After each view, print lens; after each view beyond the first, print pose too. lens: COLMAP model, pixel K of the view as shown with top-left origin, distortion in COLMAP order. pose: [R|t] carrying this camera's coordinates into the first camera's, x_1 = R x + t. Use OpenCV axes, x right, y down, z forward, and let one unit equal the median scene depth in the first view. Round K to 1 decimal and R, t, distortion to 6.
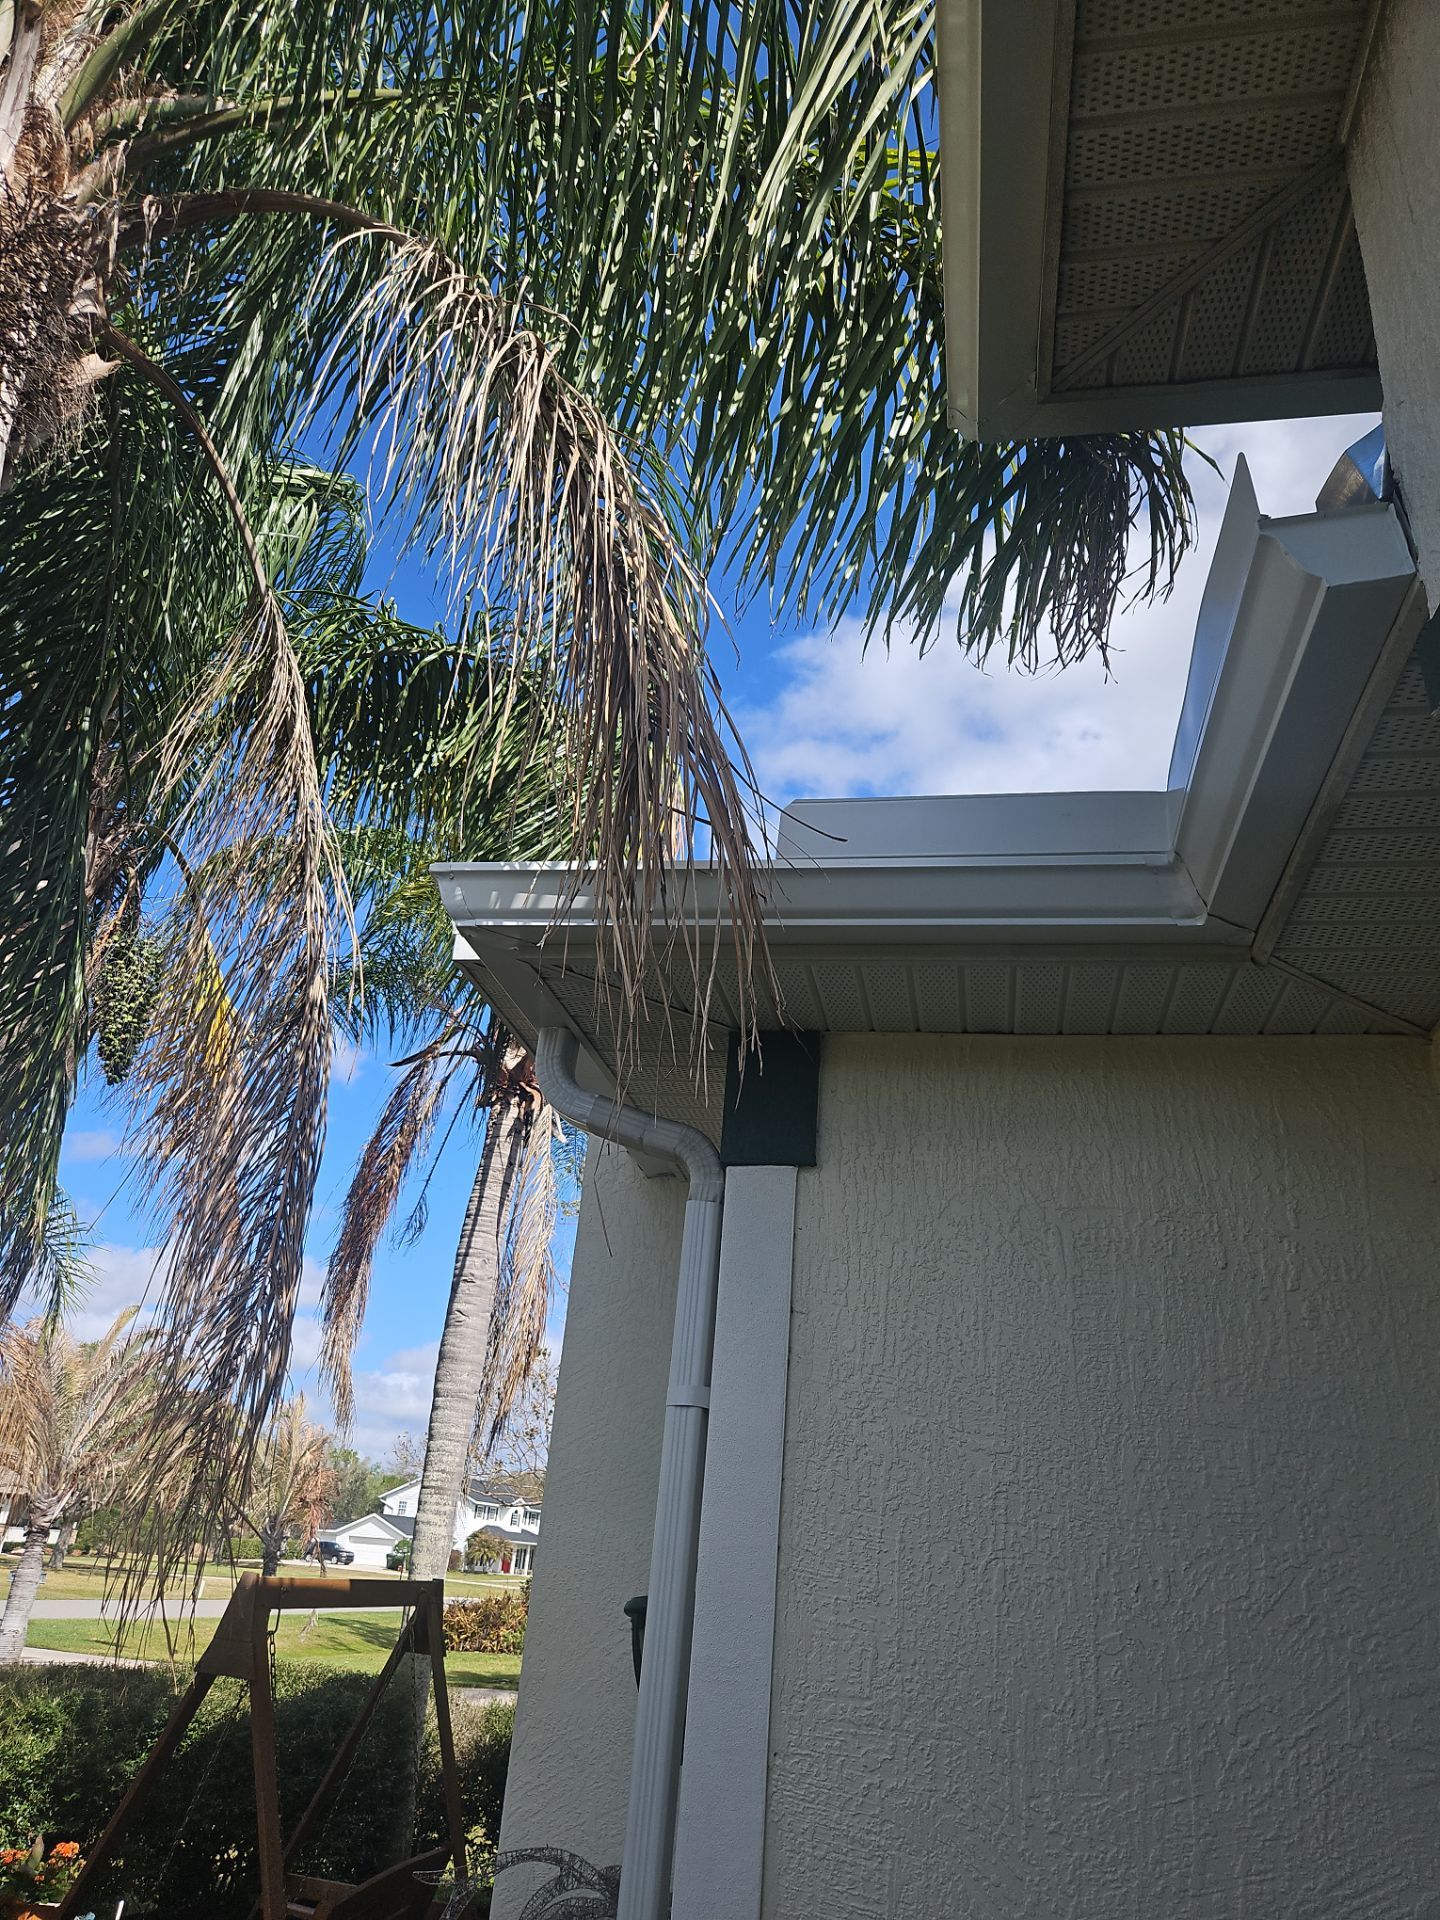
lens RADIAL K [[1262.3, 0, 725.3], [0, 1262.3, 969.3], [0, 0, 1]] dist [0.050034, -0.050341]
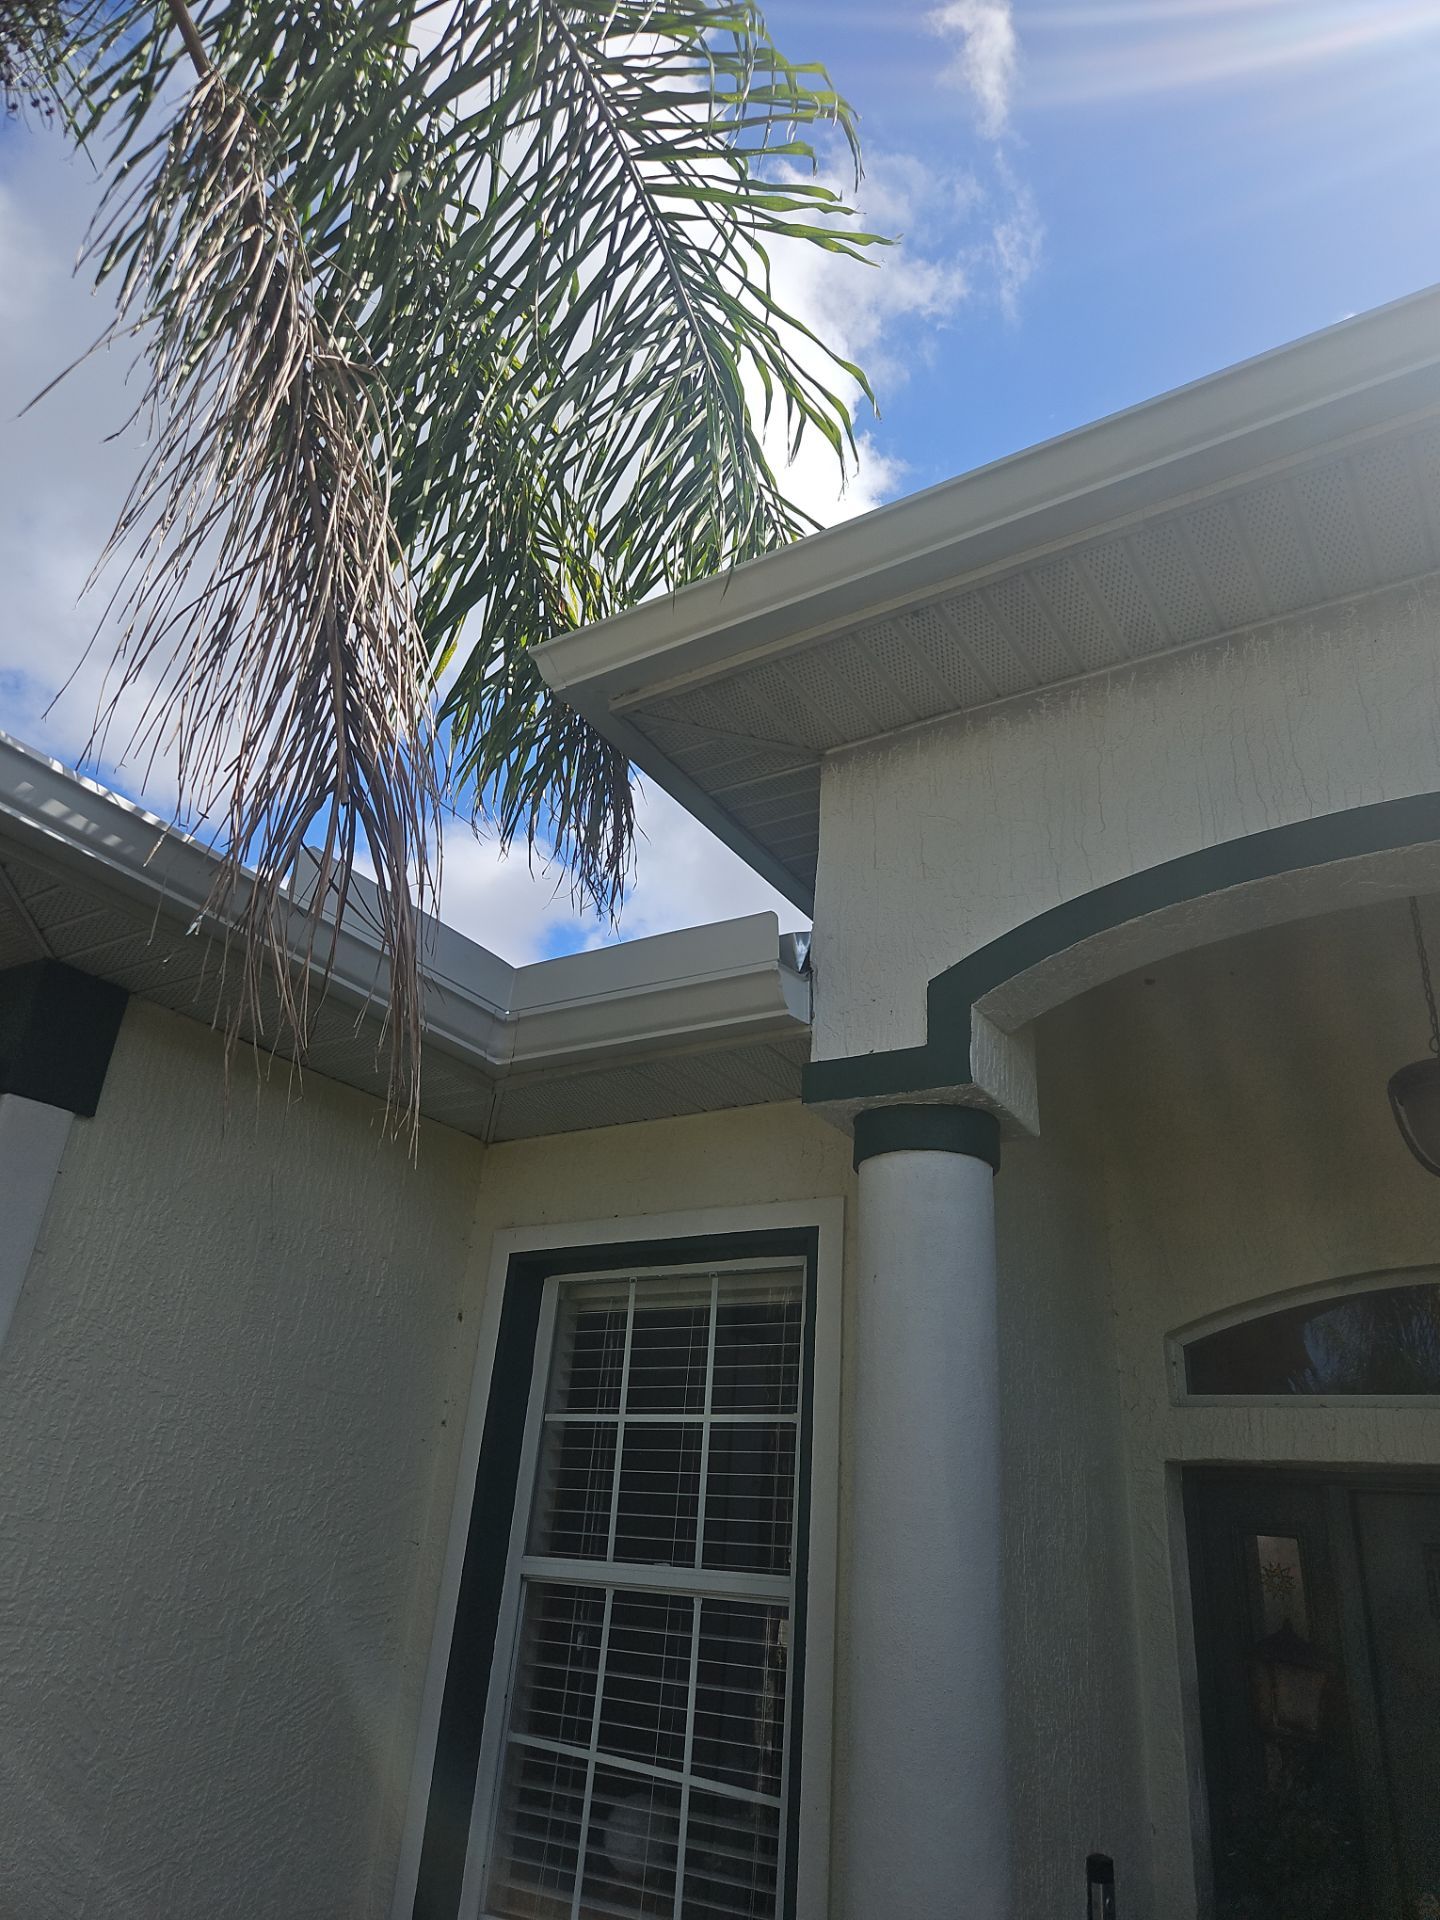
lens RADIAL K [[1262.3, 0, 739.8], [0, 1262.3, 964.8], [0, 0, 1]] dist [0.050034, -0.050341]
pose [[0.390854, 0.351746, 0.850593, -0.737738], [-0.423961, 0.889037, -0.172830, -0.002851], [-0.817001, -0.293067, 0.496610, 0.078134]]
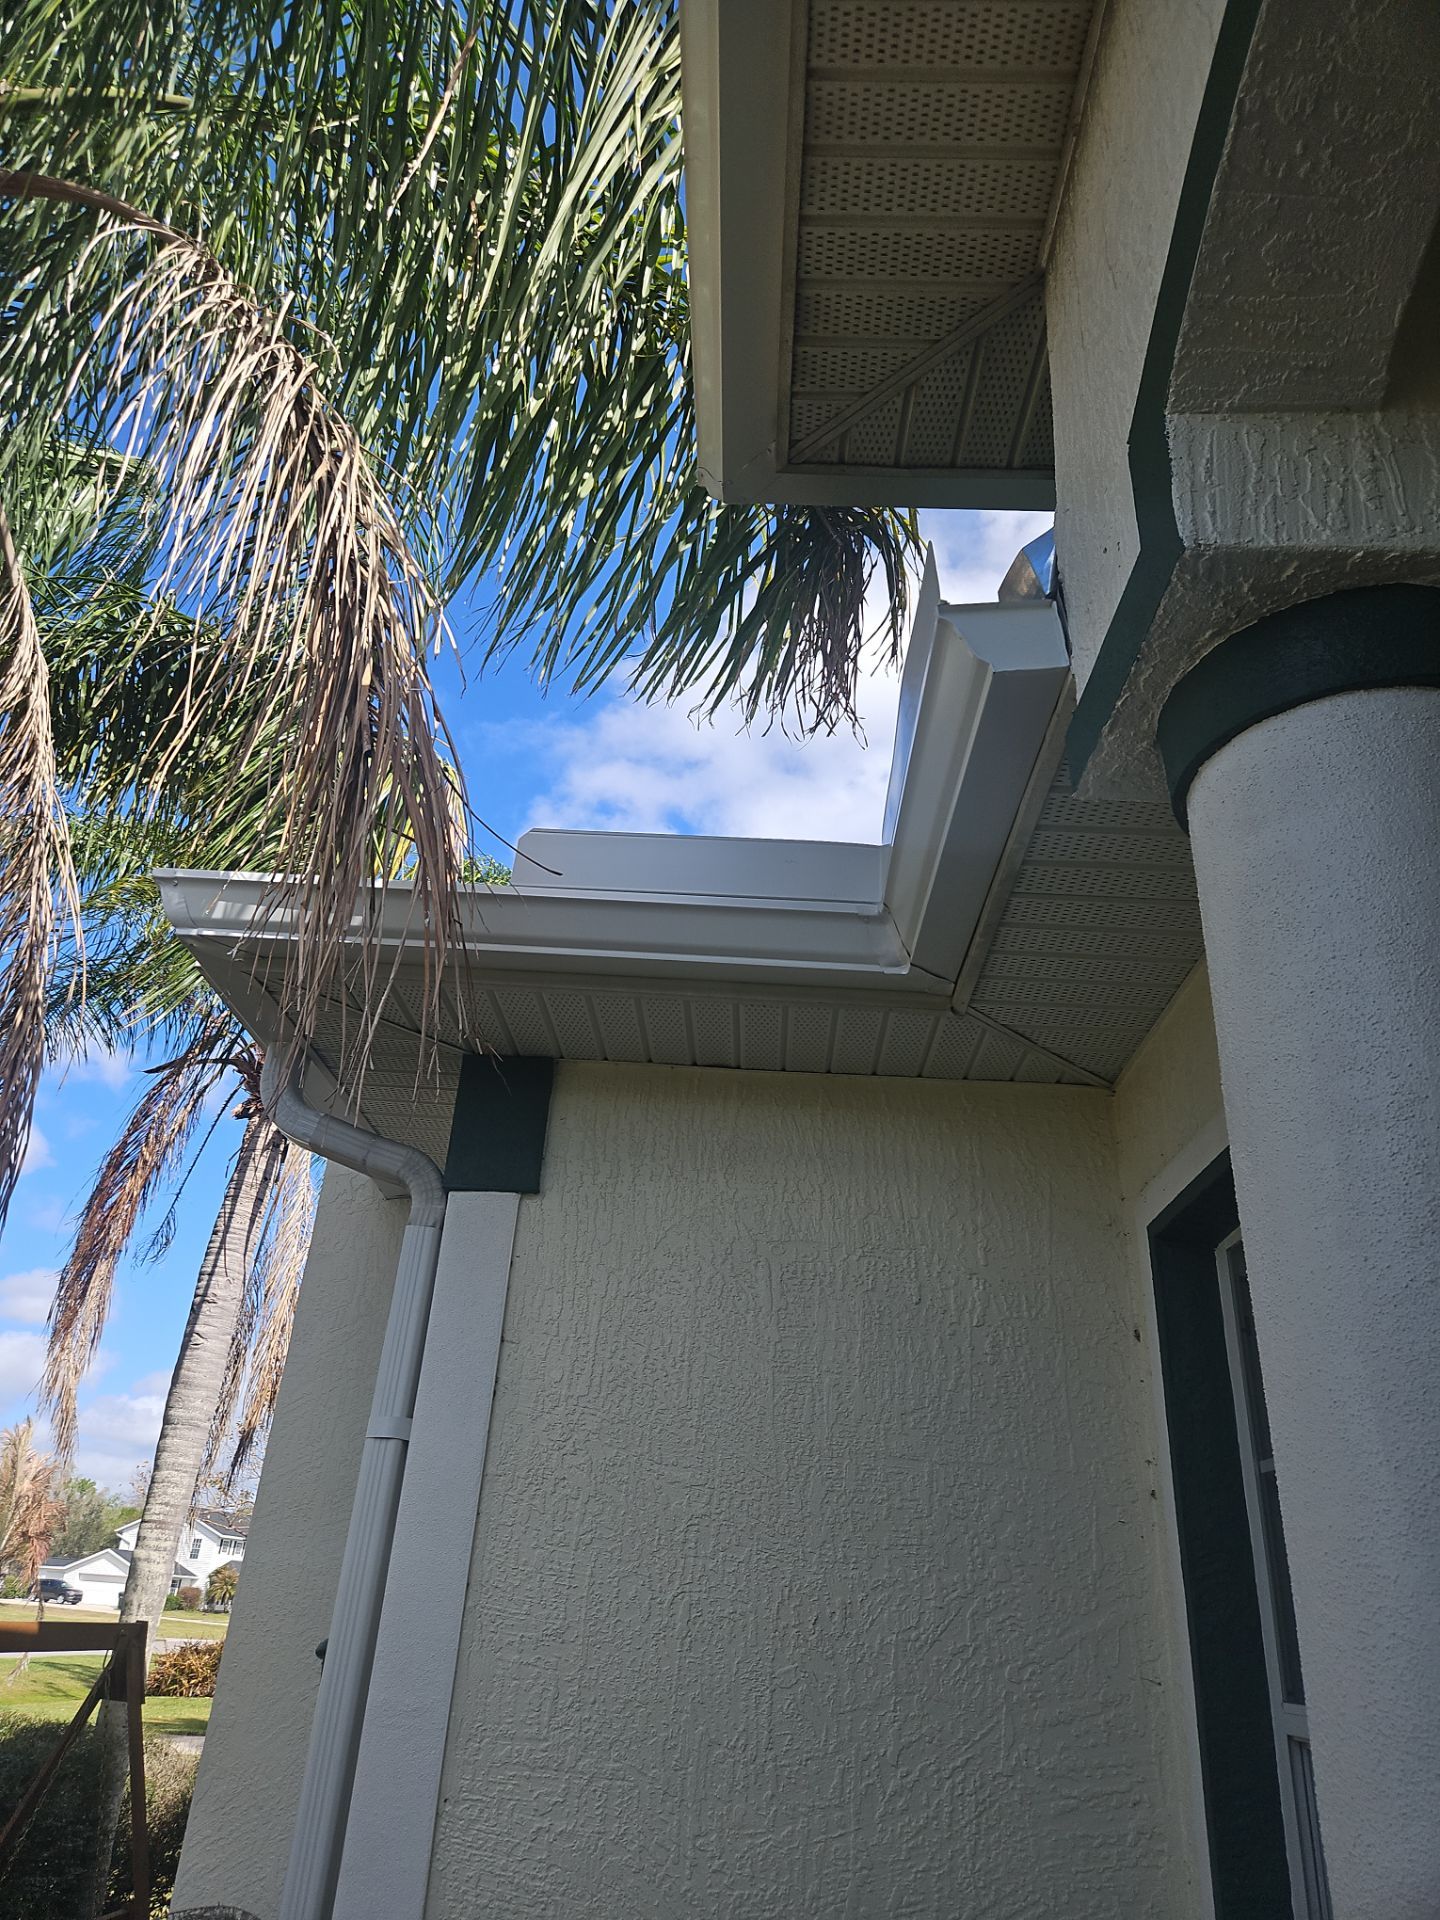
lens RADIAL K [[1262.3, 0, 704.8], [0, 1262.3, 936.6], [0, 0, 1]] dist [0.050034, -0.050341]
pose [[0.989916, 0.056154, 0.130050, 0.066703], [-0.050801, 0.997734, -0.044124, -0.010157], [-0.132233, 0.037072, 0.990525, -0.016854]]
